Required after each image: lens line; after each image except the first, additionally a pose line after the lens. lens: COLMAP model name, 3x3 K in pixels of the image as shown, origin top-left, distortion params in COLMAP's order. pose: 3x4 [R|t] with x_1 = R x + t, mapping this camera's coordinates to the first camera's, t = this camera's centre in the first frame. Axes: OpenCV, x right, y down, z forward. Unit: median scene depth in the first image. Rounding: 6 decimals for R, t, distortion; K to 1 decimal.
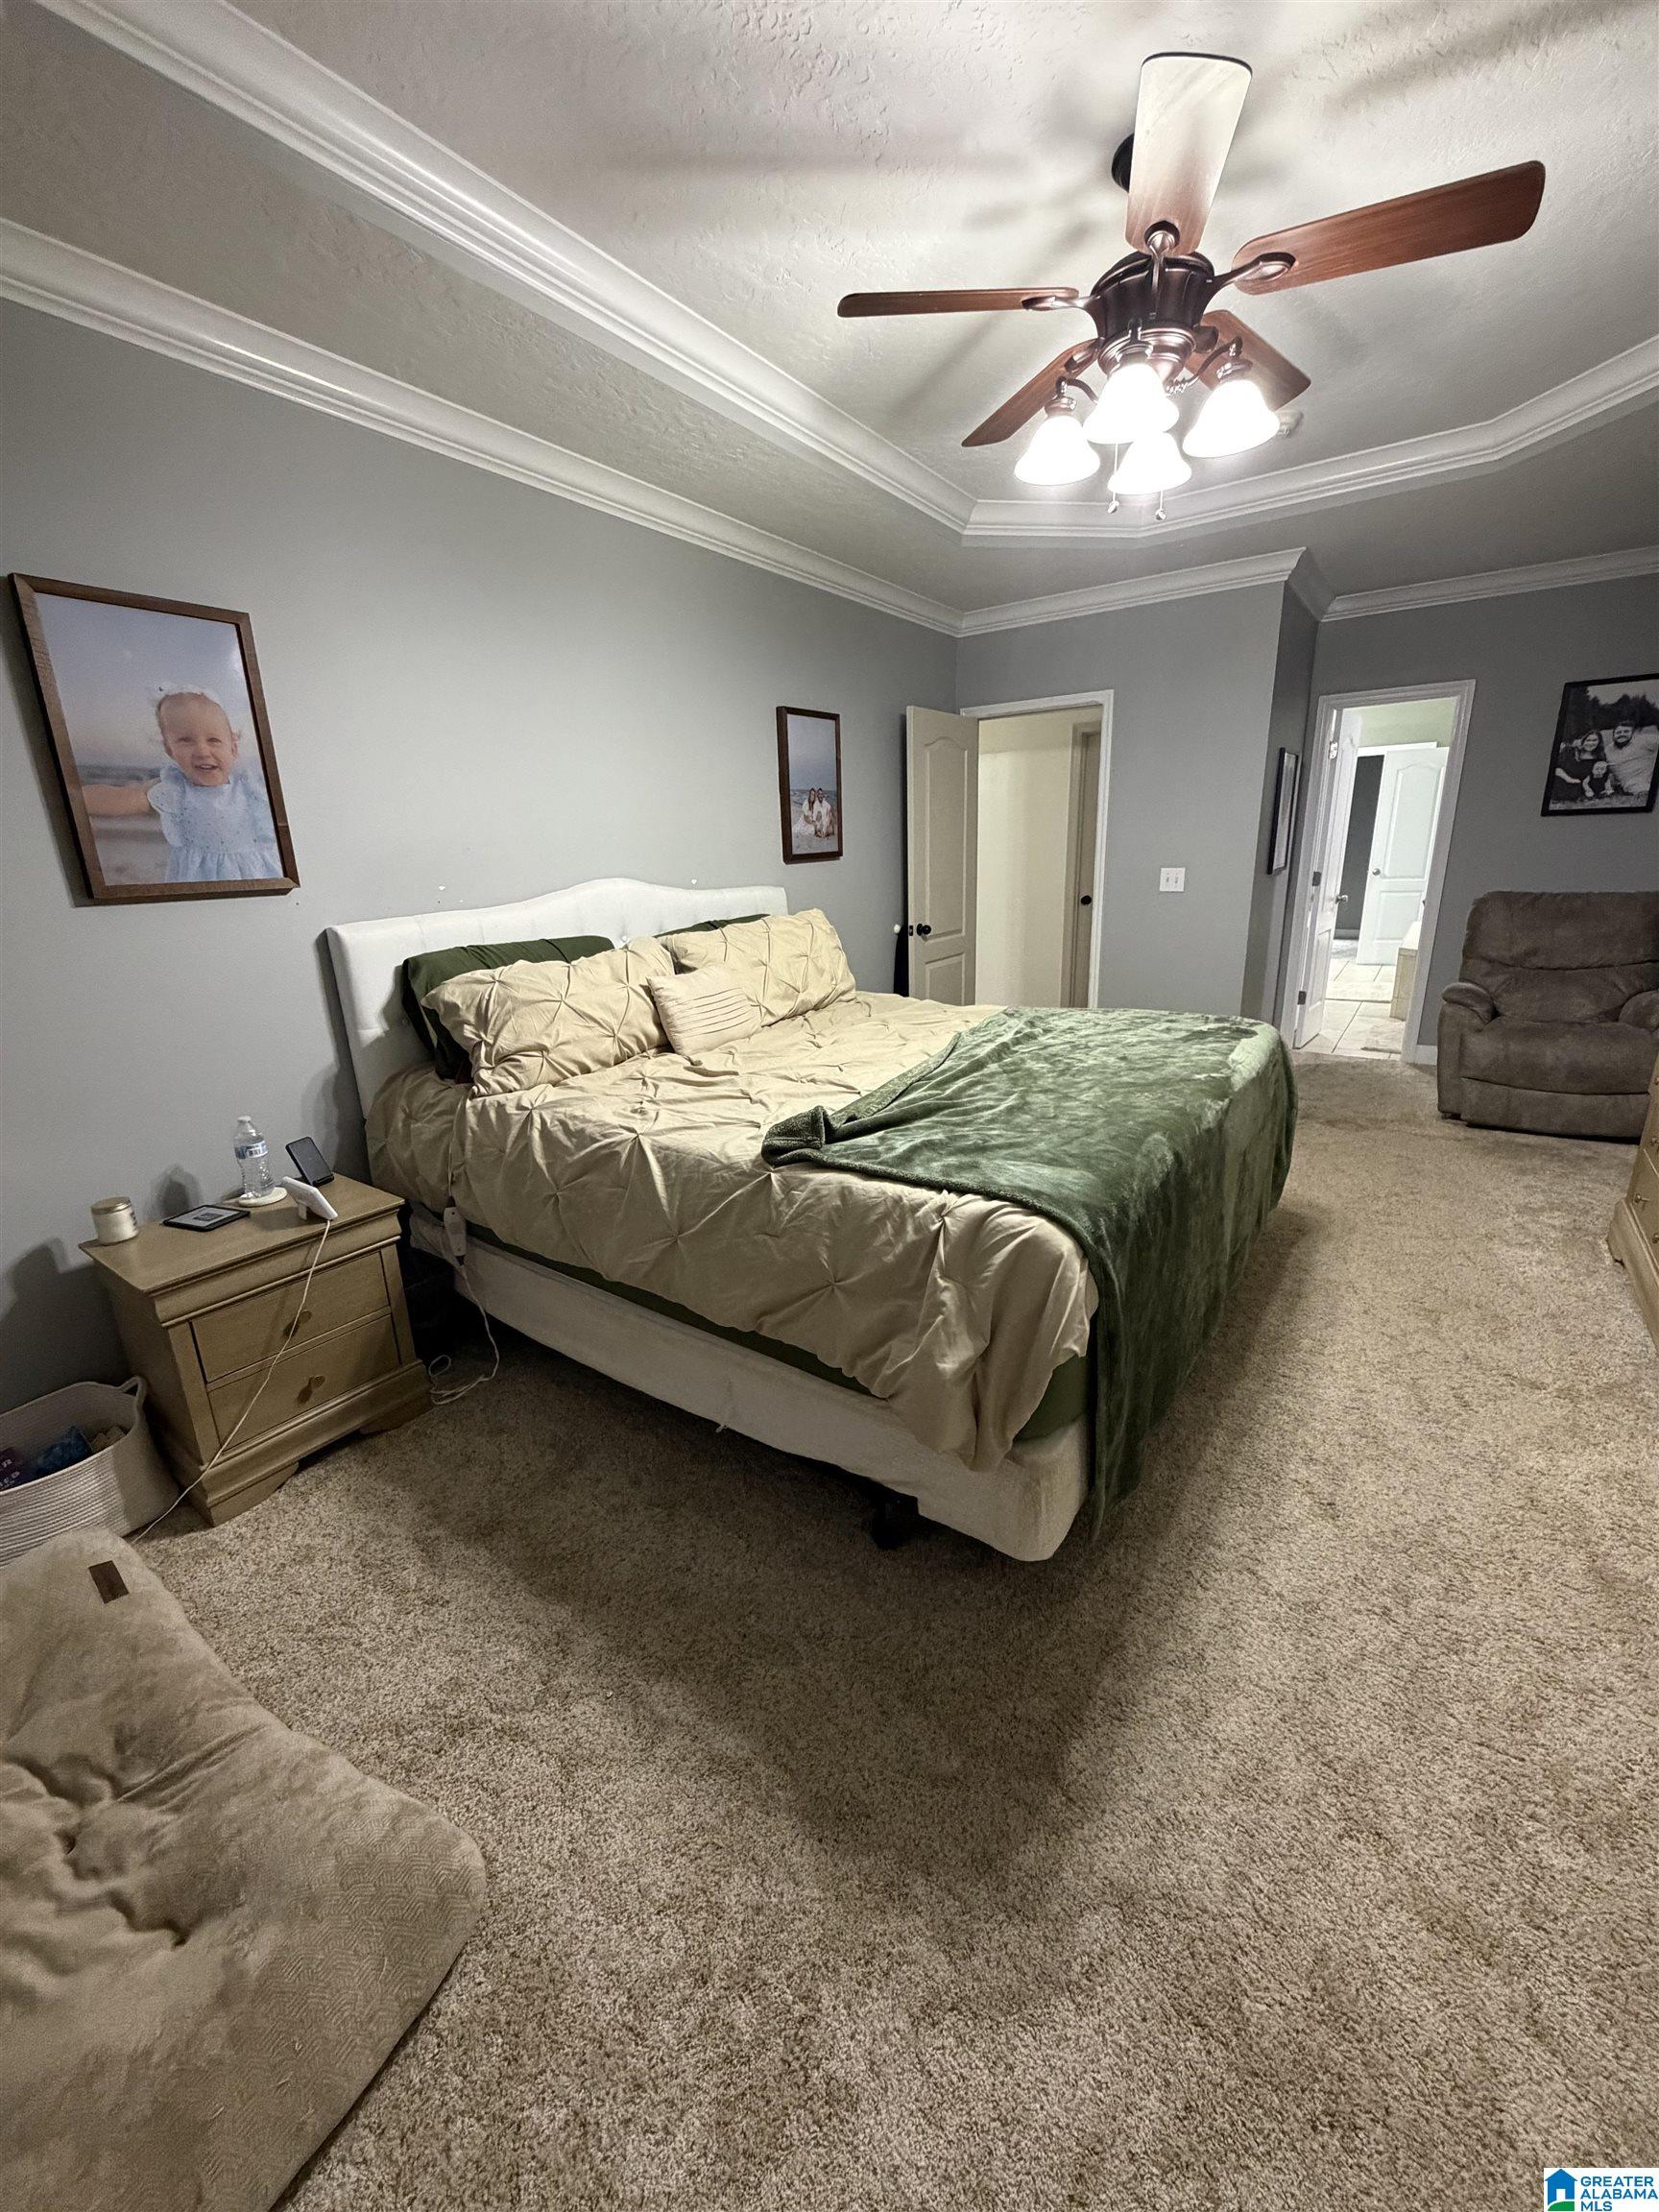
lens RADIAL K [[882.2, 0, 829.5], [0, 882.2, 1106.0], [0, 0, 1]] dist [0.000498, 0.000122]
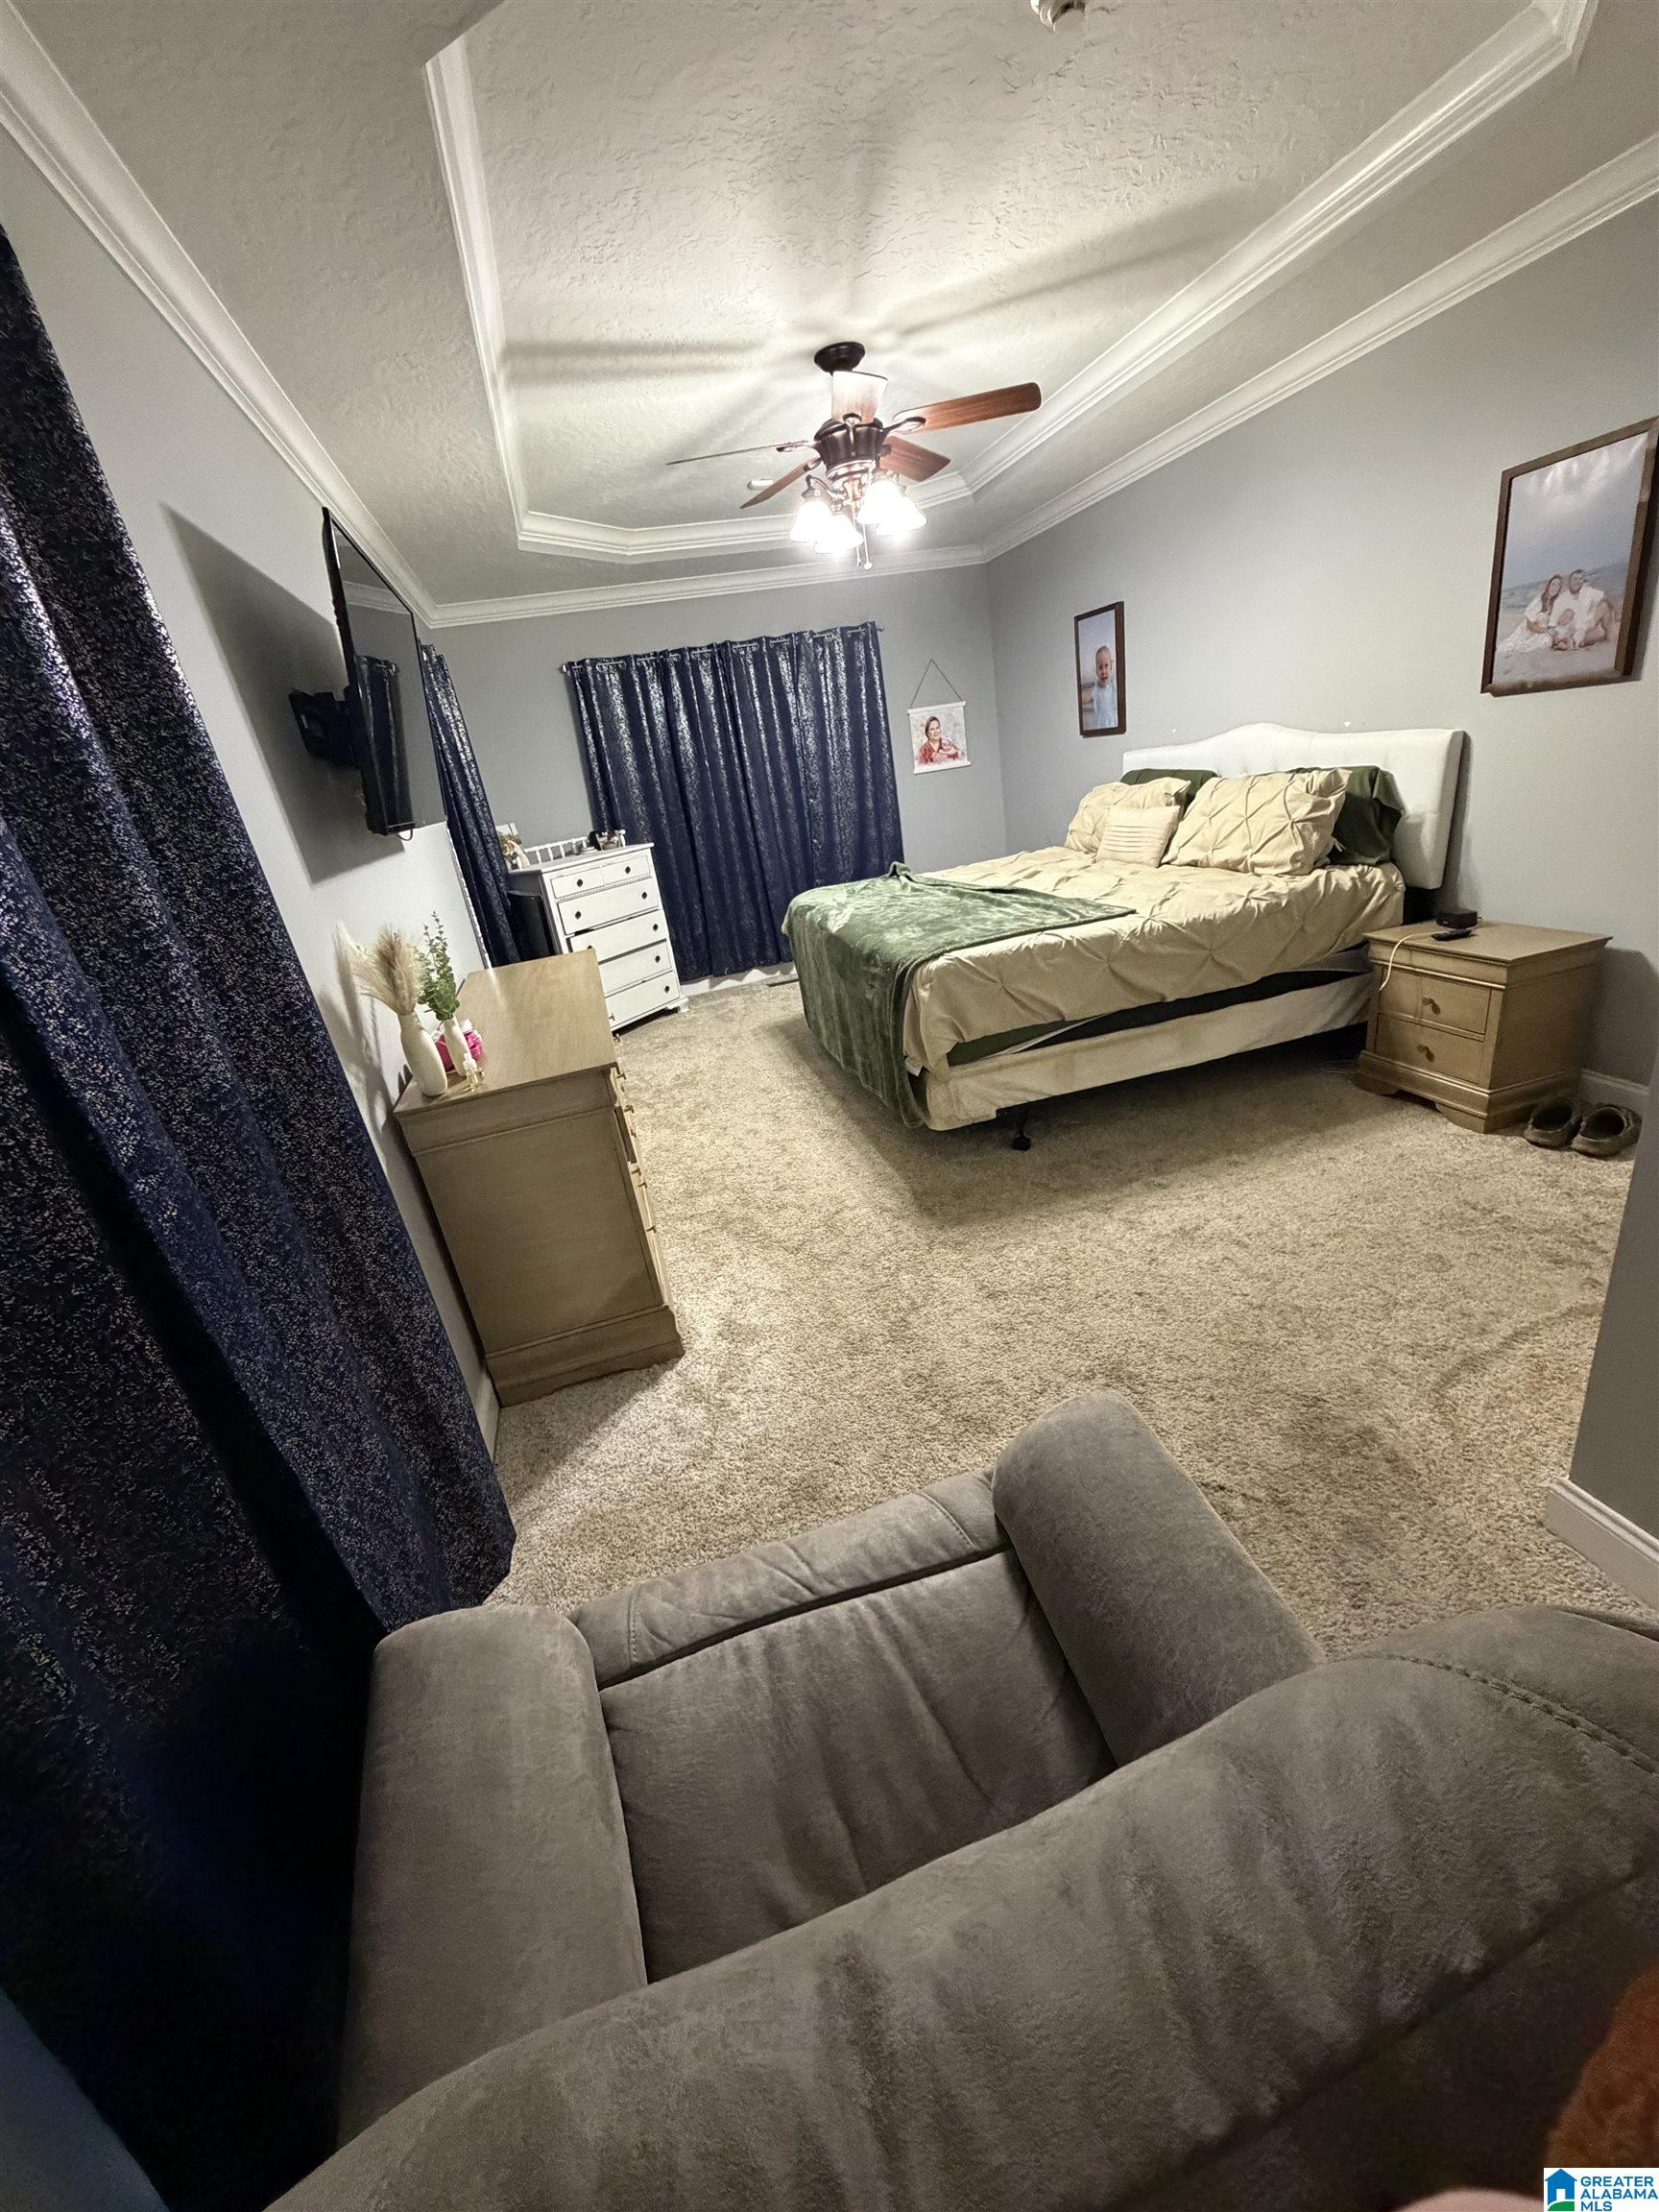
lens RADIAL K [[882.2, 0, 829.5], [0, 882.2, 1106.0], [0, 0, 1]] dist [0.000498, 0.000122]
pose [[-0.623052, 0.404518, -0.669457, 1.767413], [-0.059454, 0.828916, 0.556204, -0.695027], [0.779918, 0.386346, -0.492407, 2.003769]]
